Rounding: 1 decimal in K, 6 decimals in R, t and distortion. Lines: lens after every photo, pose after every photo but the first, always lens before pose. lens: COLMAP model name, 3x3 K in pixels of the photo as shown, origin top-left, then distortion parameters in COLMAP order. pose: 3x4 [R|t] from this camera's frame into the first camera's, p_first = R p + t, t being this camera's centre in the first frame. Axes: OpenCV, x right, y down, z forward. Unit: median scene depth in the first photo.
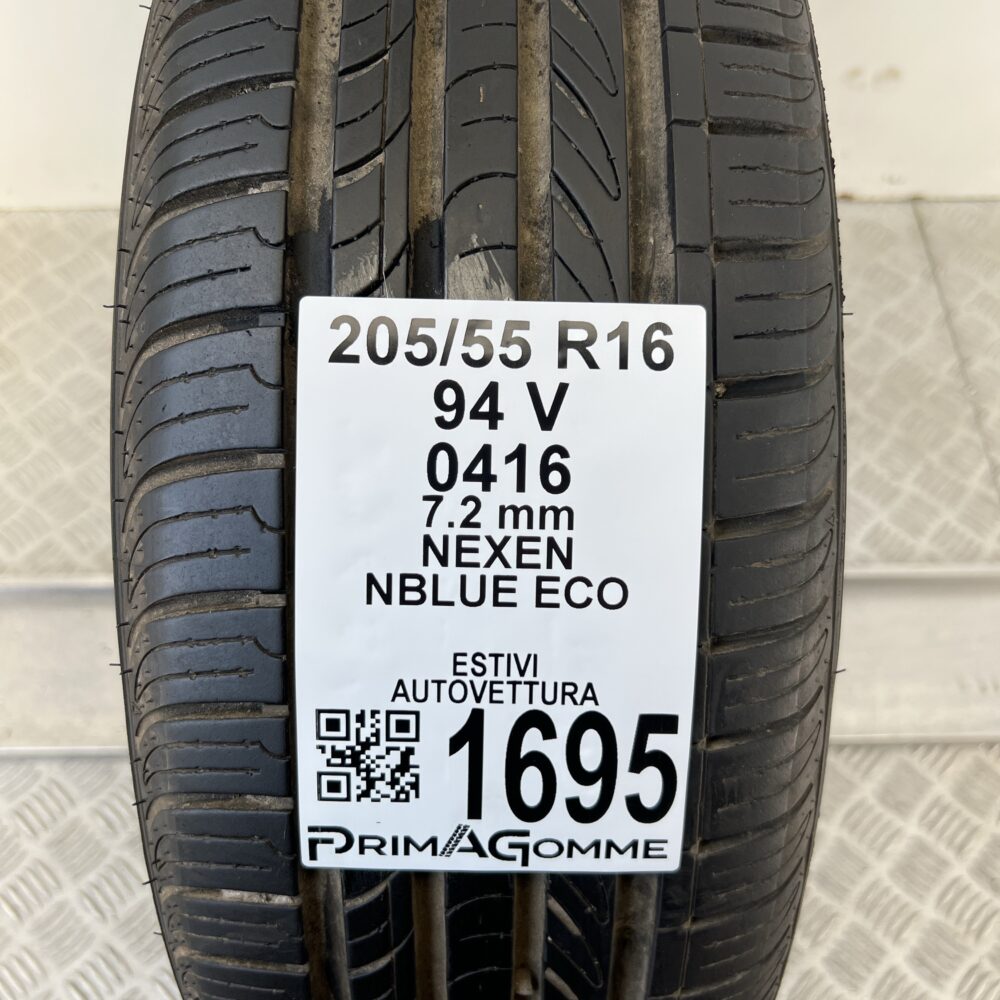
lens RADIAL K [[1041.3, 0, 500.0], [0, 1041.3, 500.0], [0, 0, 1]] dist [0.119286, -0.266416]
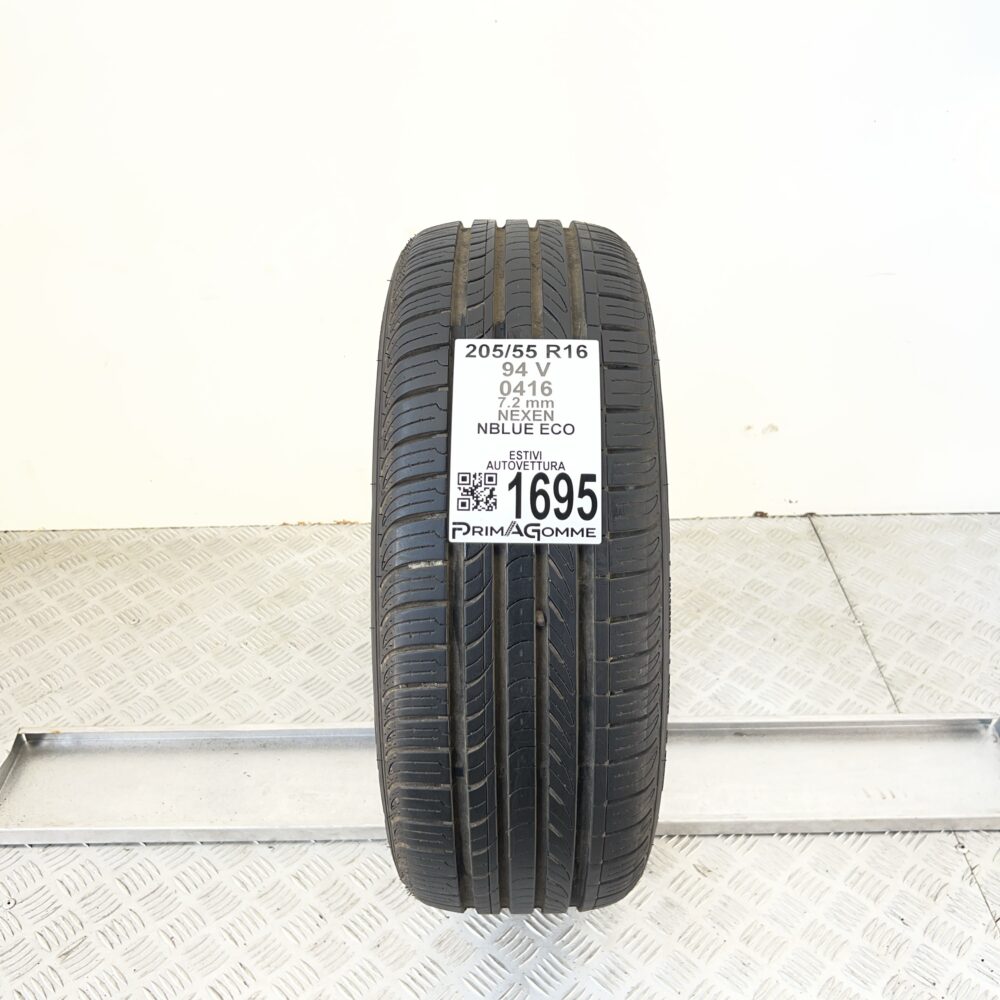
lens RADIAL K [[1041.3, 0, 500.0], [0, 1041.3, 500.0], [0, 0, 1]] dist [0.119286, -0.266416]
pose [[0.999718, -0.013155, -0.019762, -0.018468], [0.002915, 0.894141, -0.447776, 1.412862], [0.023561, 0.447593, 0.893927, -1.288423]]
